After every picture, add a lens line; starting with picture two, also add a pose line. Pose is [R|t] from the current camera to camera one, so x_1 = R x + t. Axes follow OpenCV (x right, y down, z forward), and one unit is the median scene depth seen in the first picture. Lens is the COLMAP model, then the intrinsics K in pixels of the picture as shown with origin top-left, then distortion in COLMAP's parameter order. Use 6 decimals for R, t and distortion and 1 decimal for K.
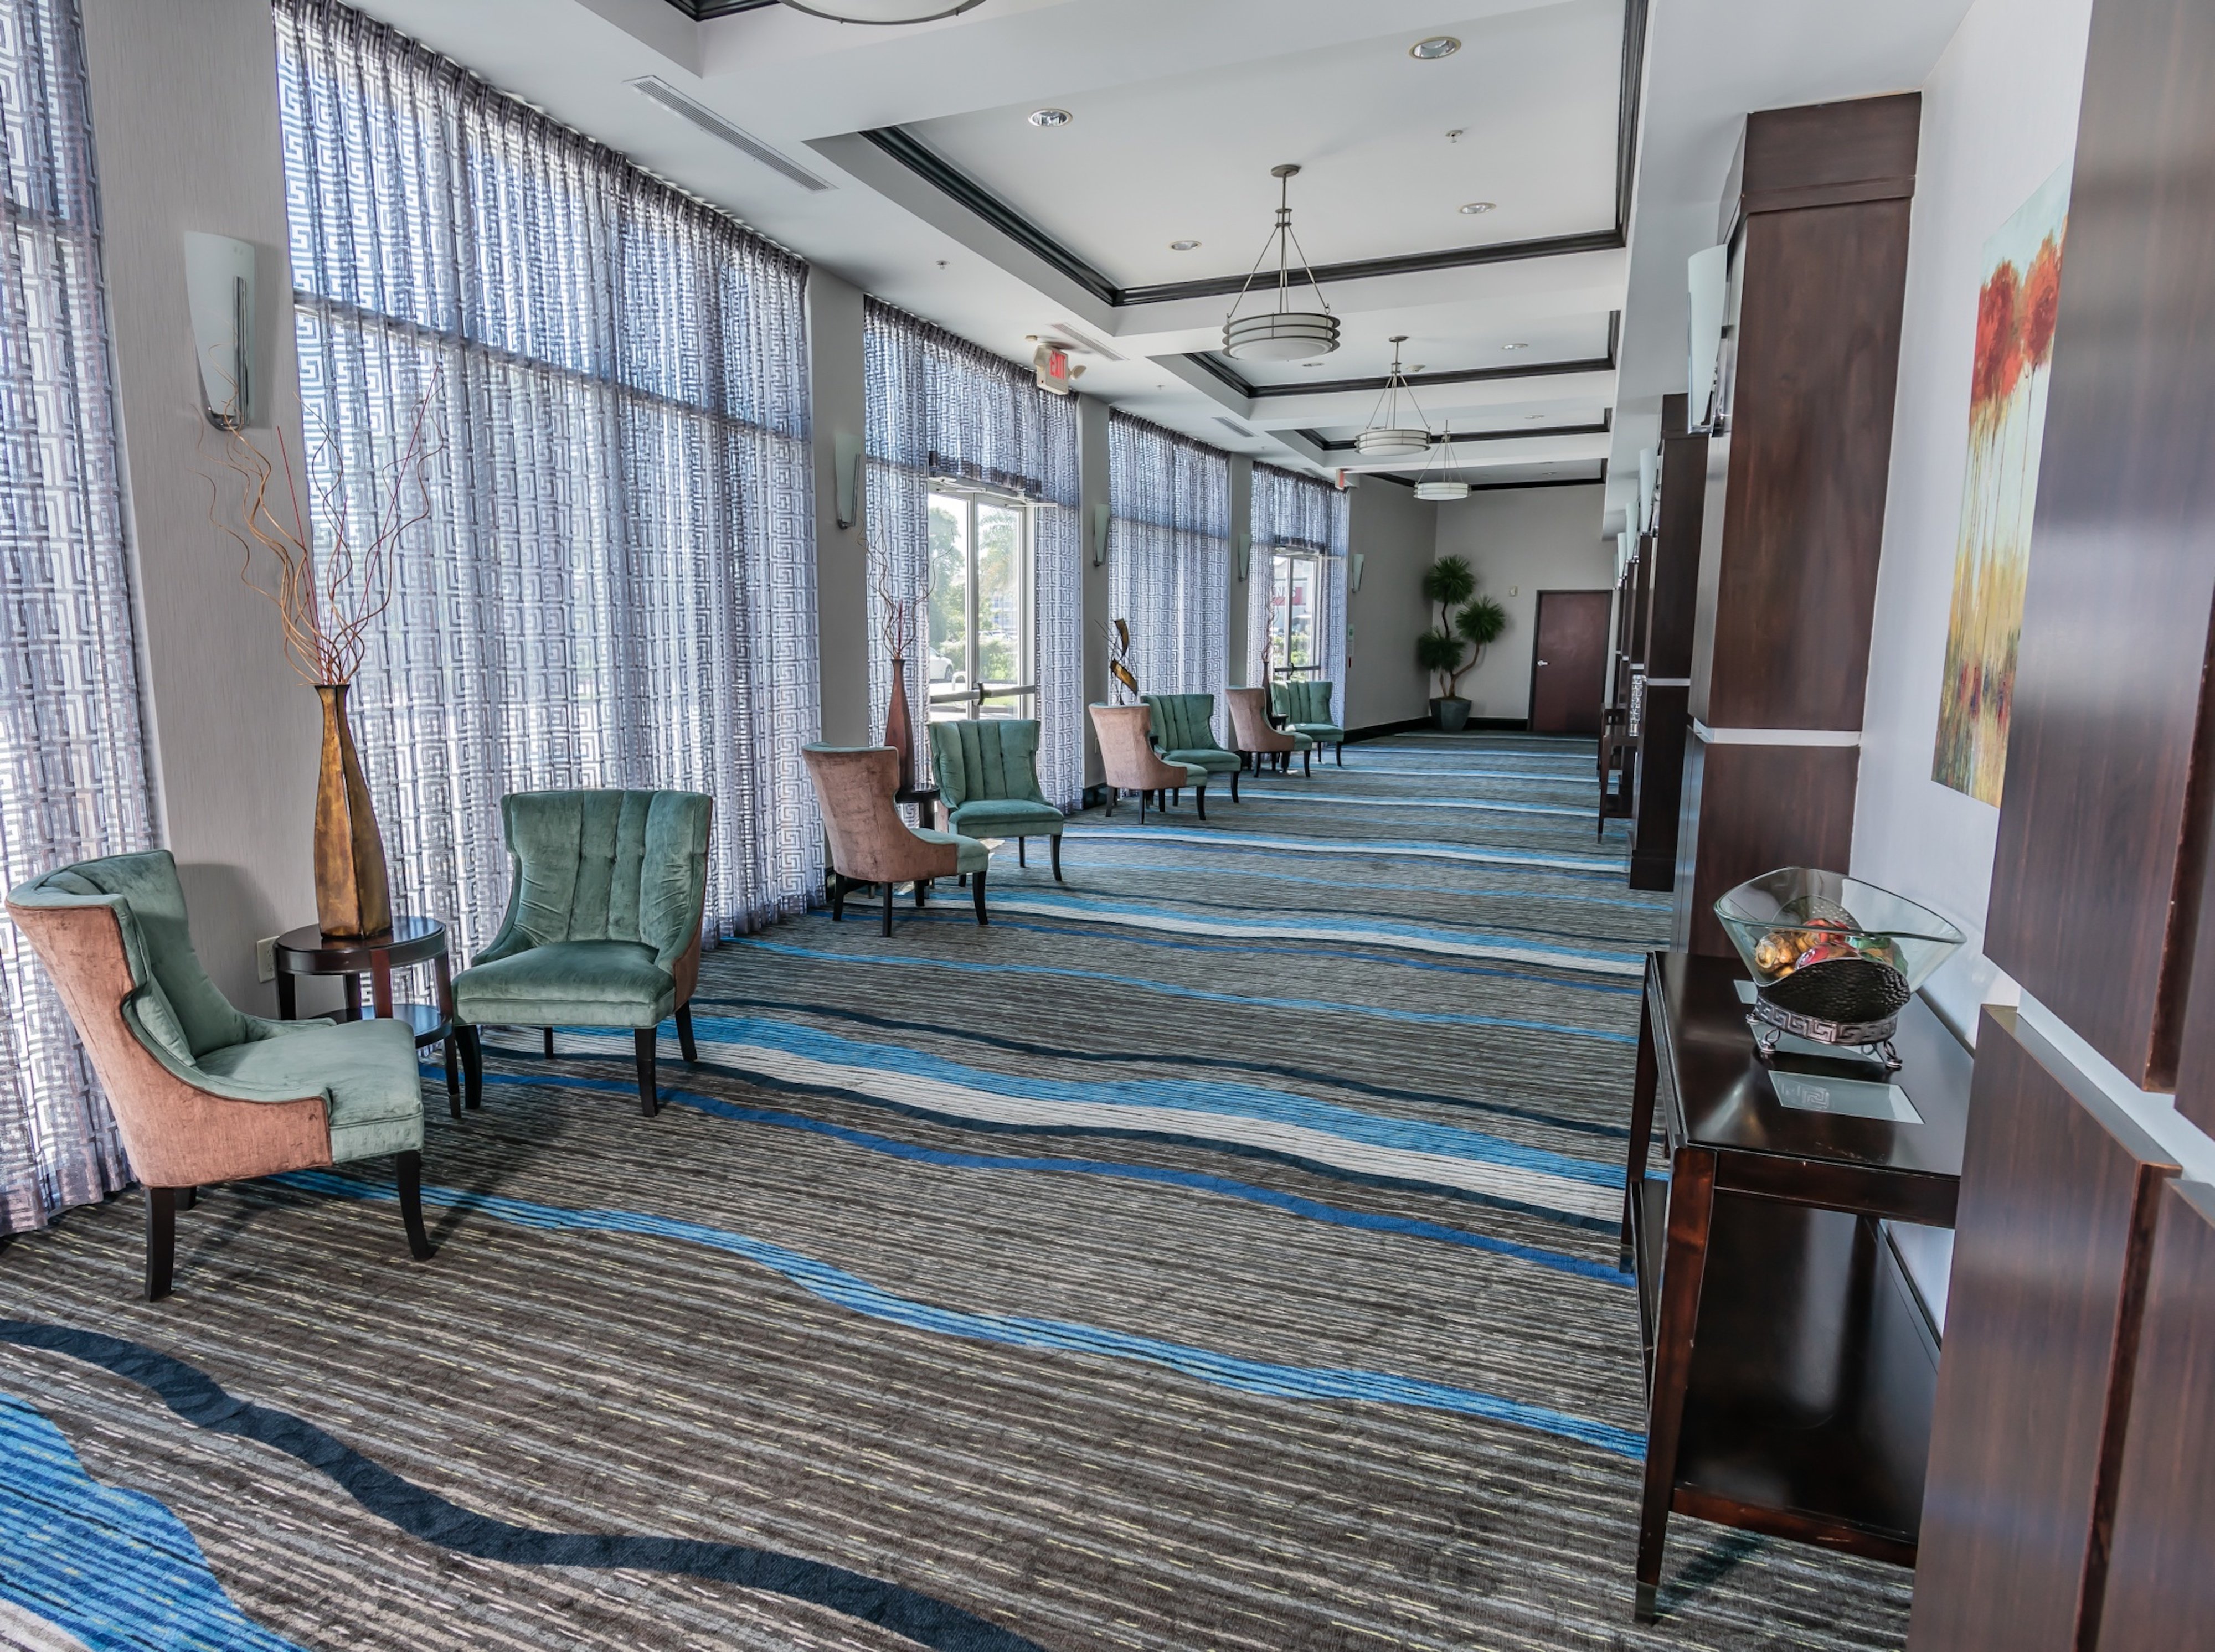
lens RADIAL K [[1238.3, 0, 1107.3], [0, 1238.3, 820.2], [0, 0, 1]] dist [0.006803, -0.001196]
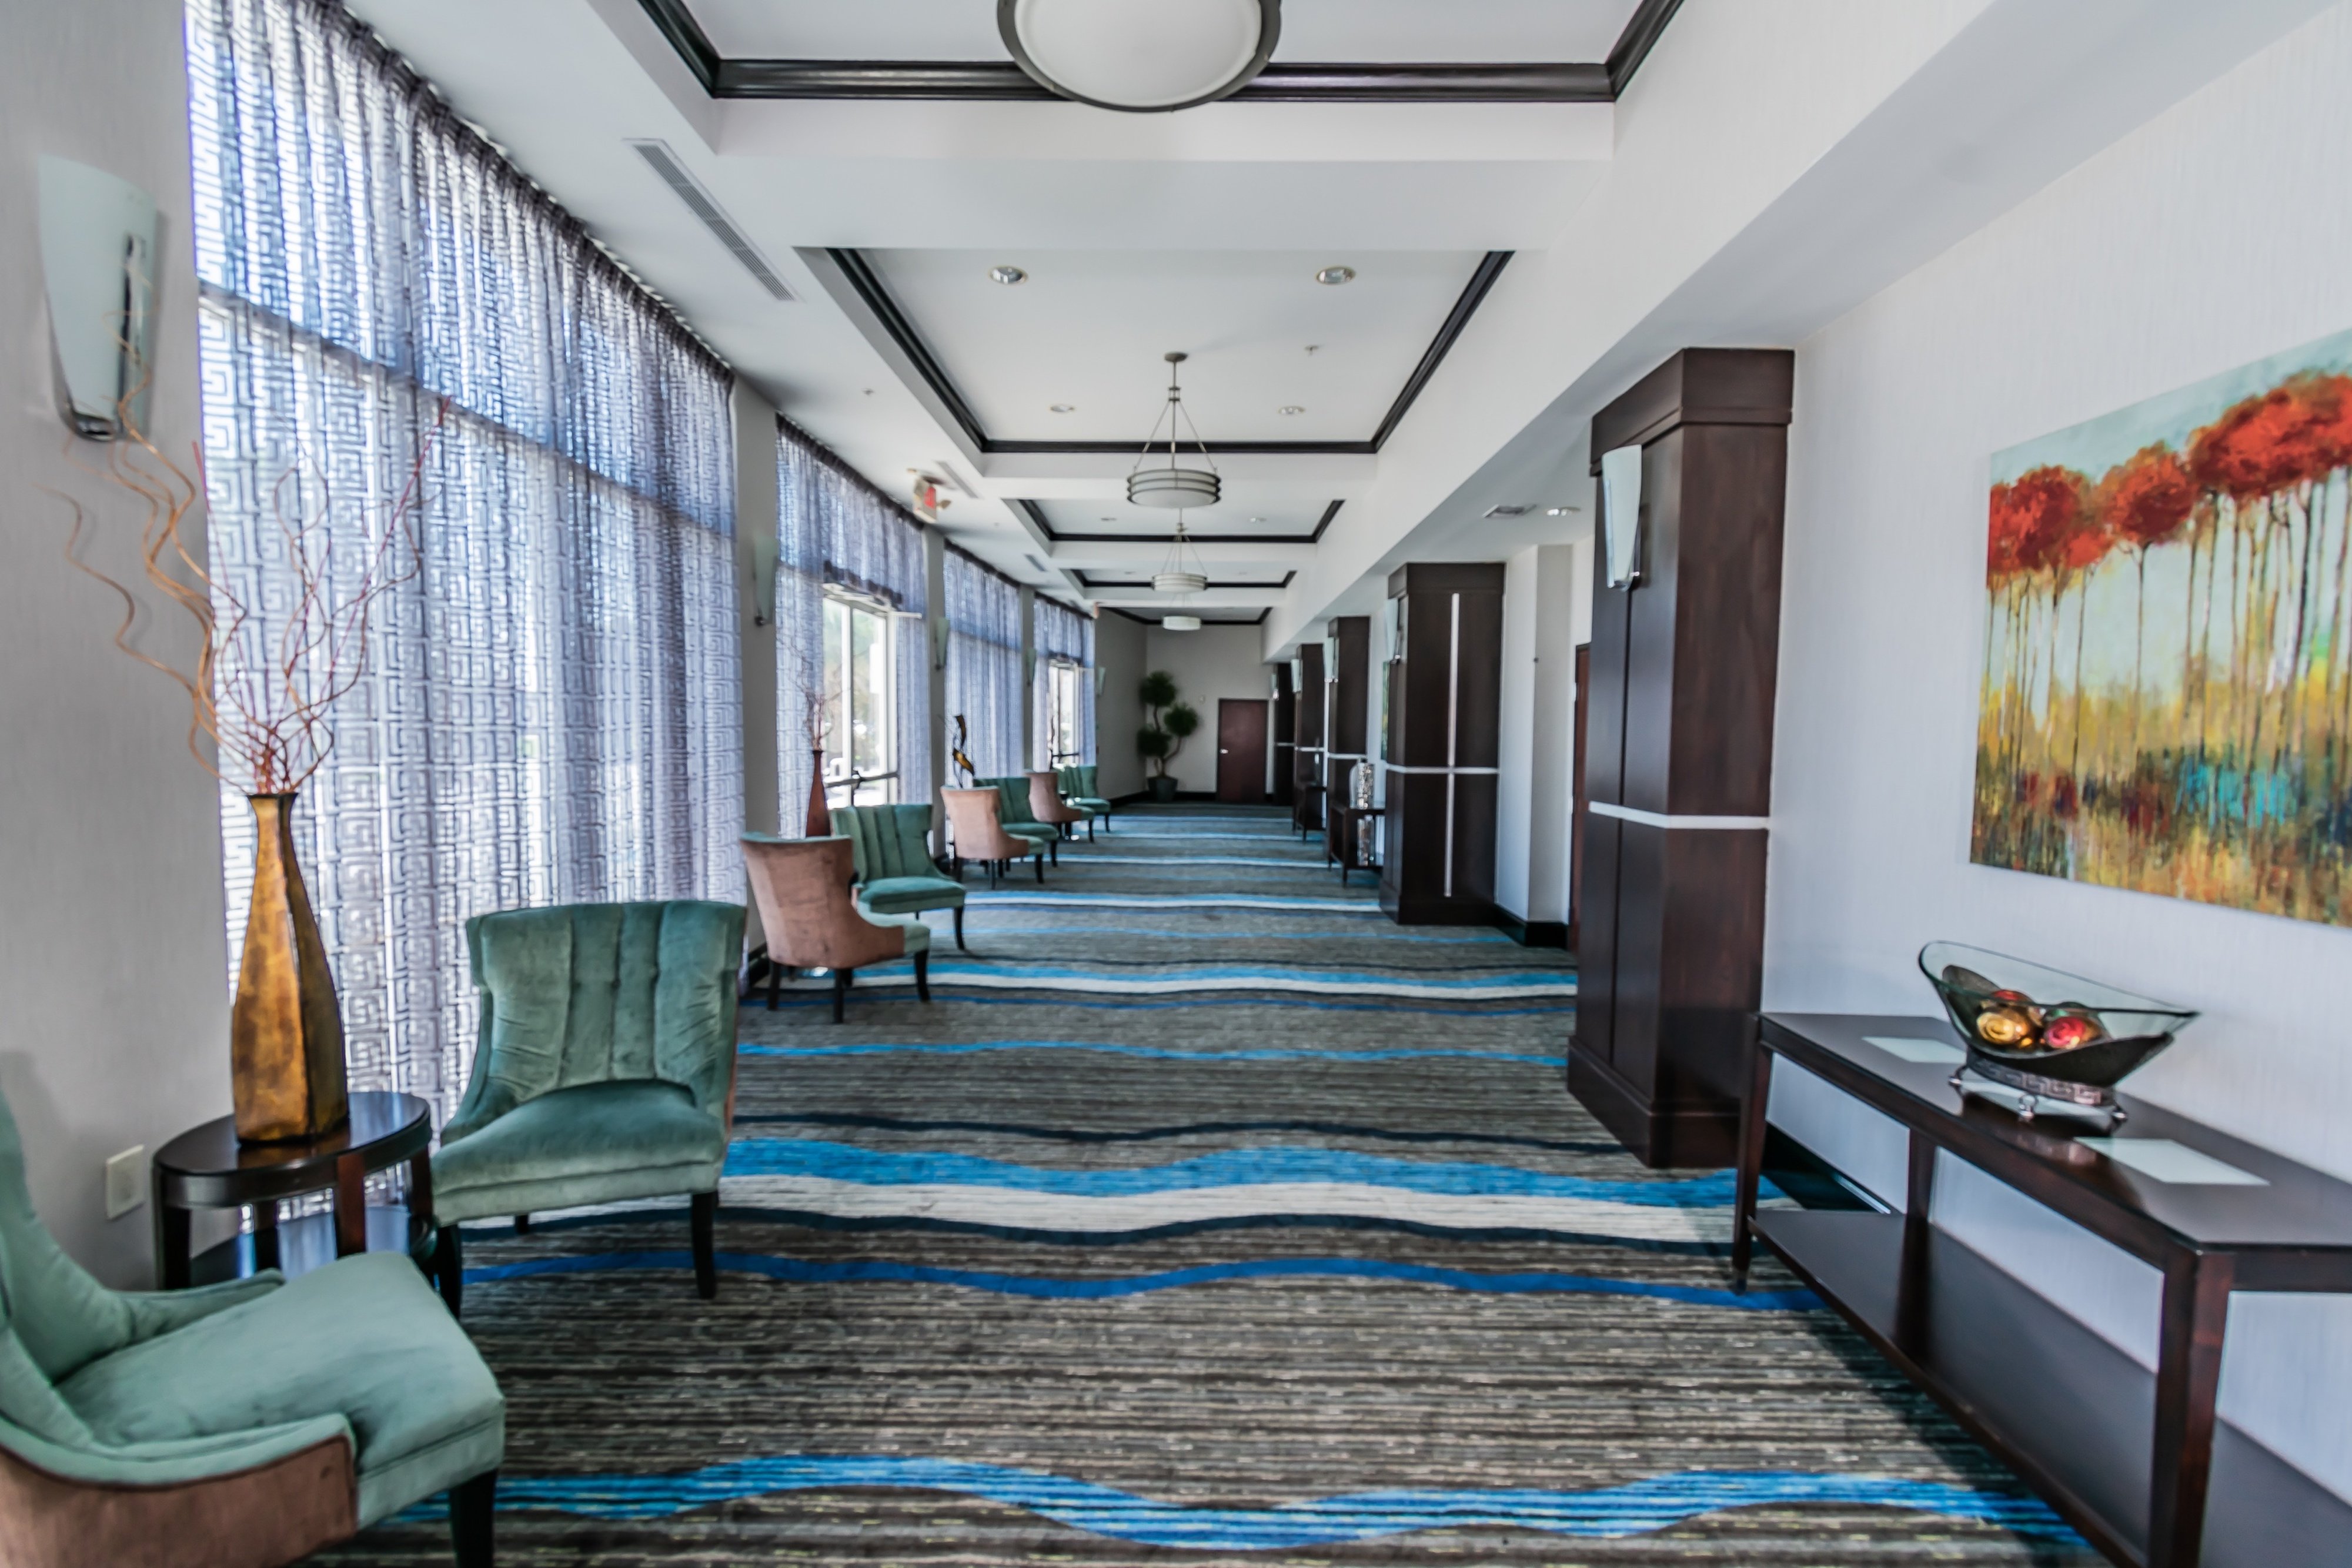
lens RADIAL K [[936.7, 0, 1180.8], [0, 936.7, 793.1], [0, 0, 1]] dist [0.006283, -0.001433]
pose [[0.934047, -0.010687, 0.356990, -0.251384], [0.038272, 0.996792, -0.070294, -0.038713], [-0.355094, 0.079320, 0.931459, 0.227173]]
